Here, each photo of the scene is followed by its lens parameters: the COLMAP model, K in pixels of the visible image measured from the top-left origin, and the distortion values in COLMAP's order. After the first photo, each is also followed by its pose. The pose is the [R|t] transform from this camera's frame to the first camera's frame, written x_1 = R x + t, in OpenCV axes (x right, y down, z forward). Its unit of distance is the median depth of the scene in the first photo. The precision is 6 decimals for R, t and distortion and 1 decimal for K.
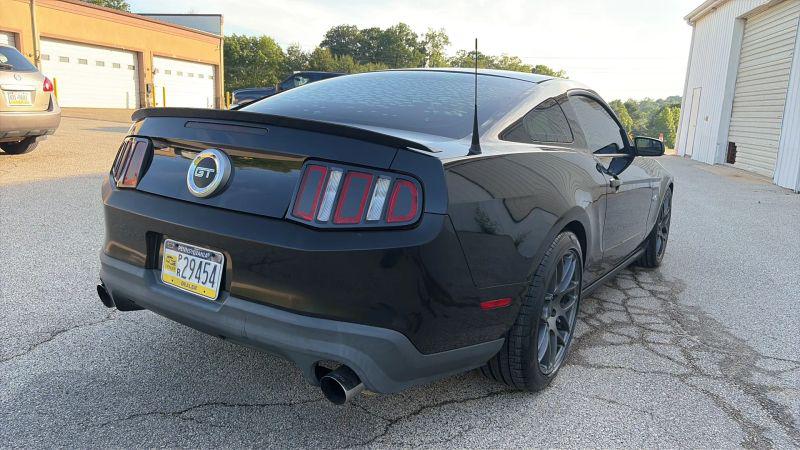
lens RADIAL K [[577.1, 0, 405.4], [0, 577.1, 230.0], [0, 0, 1]] dist [0.053054, -0.057579]
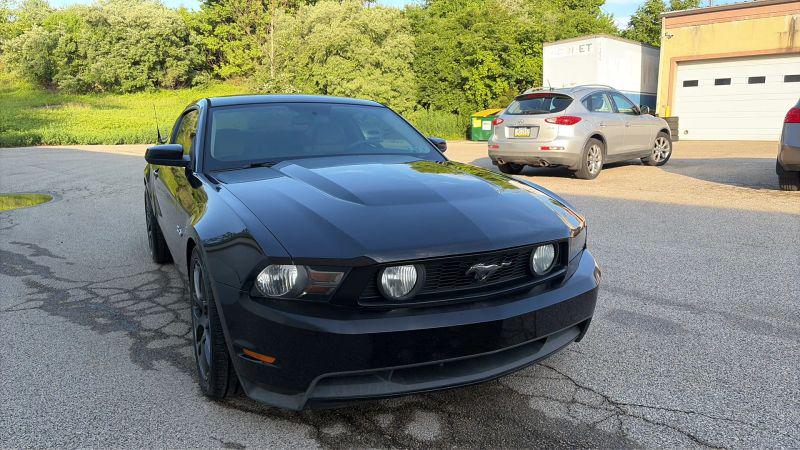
lens RADIAL K [[577.1, 0, 404.9], [0, 577.1, 220.7], [0, 0, 1]] dist [0.053054, -0.057579]
pose [[-0.503256, 0.095701, -0.858822, 1.437913], [-0.189542, 0.957421, 0.217757, -0.441208], [0.843094, 0.272370, -0.463689, 2.481005]]
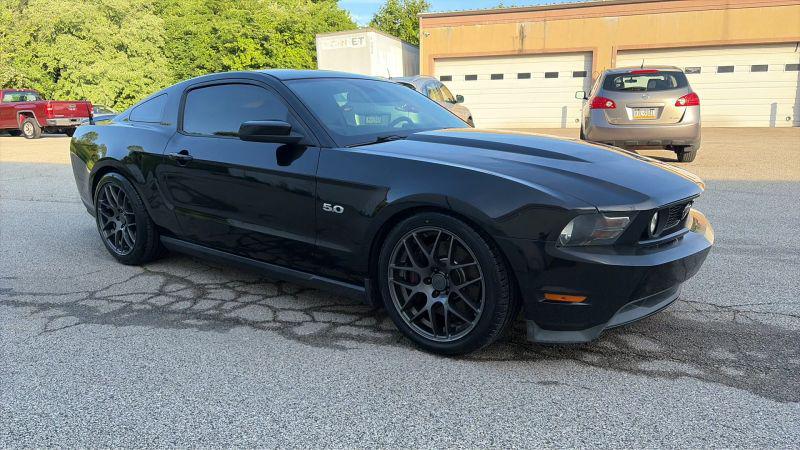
lens RADIAL K [[577.1, 0, 400.0], [0, 577.1, 230.7], [0, 0, 1]] dist [0.053054, -0.057579]
pose [[-0.081375, 0.146883, -0.985801, 1.755594], [-0.192407, 0.968161, 0.160137, -0.245013], [0.977935, 0.202706, -0.050522, 1.765315]]
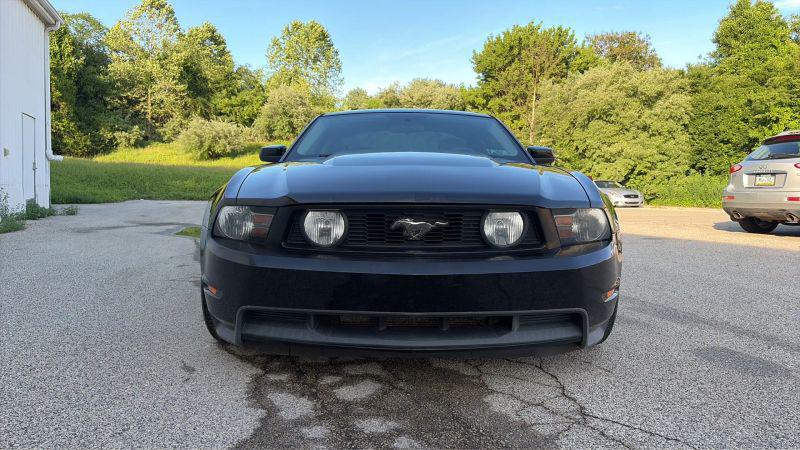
lens RADIAL K [[577.1, 0, 400.4], [0, 577.1, 232.1], [0, 0, 1]] dist [0.053054, -0.057579]
pose [[-0.840179, -0.030476, -0.541452, 1.109928], [-0.165961, 0.964968, 0.203209, -0.362040], [0.516291, 0.260592, -0.815804, 2.841102]]
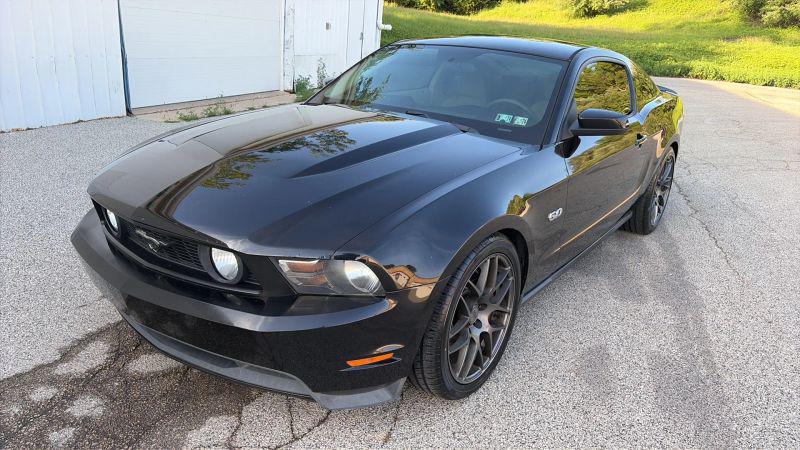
lens RADIAL K [[577.1, 0, 400.1], [0, 577.1, 236.0], [0, 0, 1]] dist [0.053054, -0.057579]
pose [[-0.989693, -0.140872, 0.025760, 0.320100], [-0.107671, 0.850564, 0.514731, -0.652467], [-0.094422, 0.506652, -0.856964, 2.841390]]
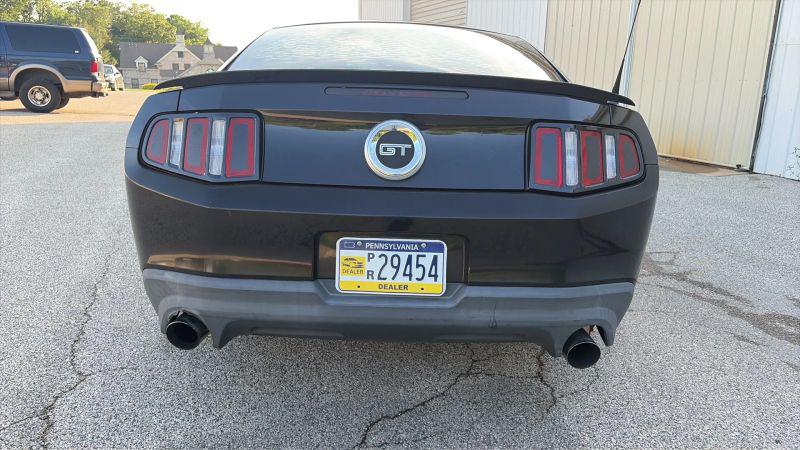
lens RADIAL K [[577.1, 0, 400.8], [0, 577.1, 221.8], [0, 0, 1]] dist [0.053054, -0.057579]
pose [[0.838729, -0.160164, 0.520462, -0.574965], [0.127122, 0.986948, 0.098859, -0.056753], [-0.529503, -0.016754, 0.848143, 0.218211]]
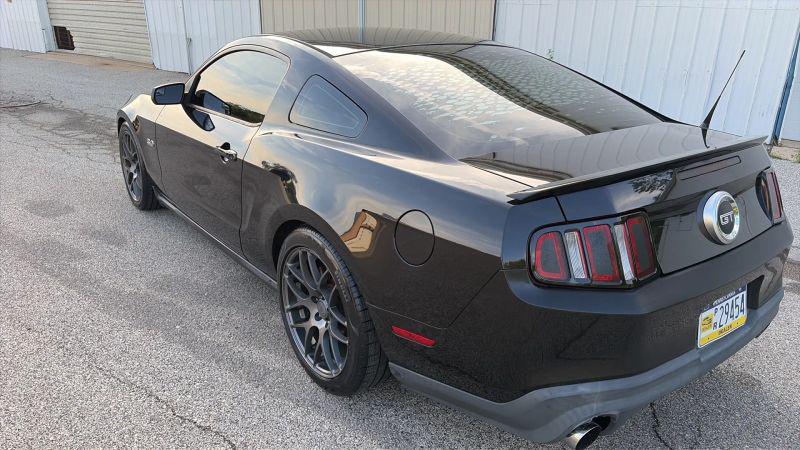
lens RADIAL K [[577.1, 0, 390.0], [0, 577.1, 221.4], [0, 0, 1]] dist [0.053054, -0.057579]
pose [[0.357182, -0.373009, 0.856321, -1.008812], [0.187016, 0.926793, 0.325699, -0.376156], [-0.915121, 0.043812, 0.400793, 0.824834]]
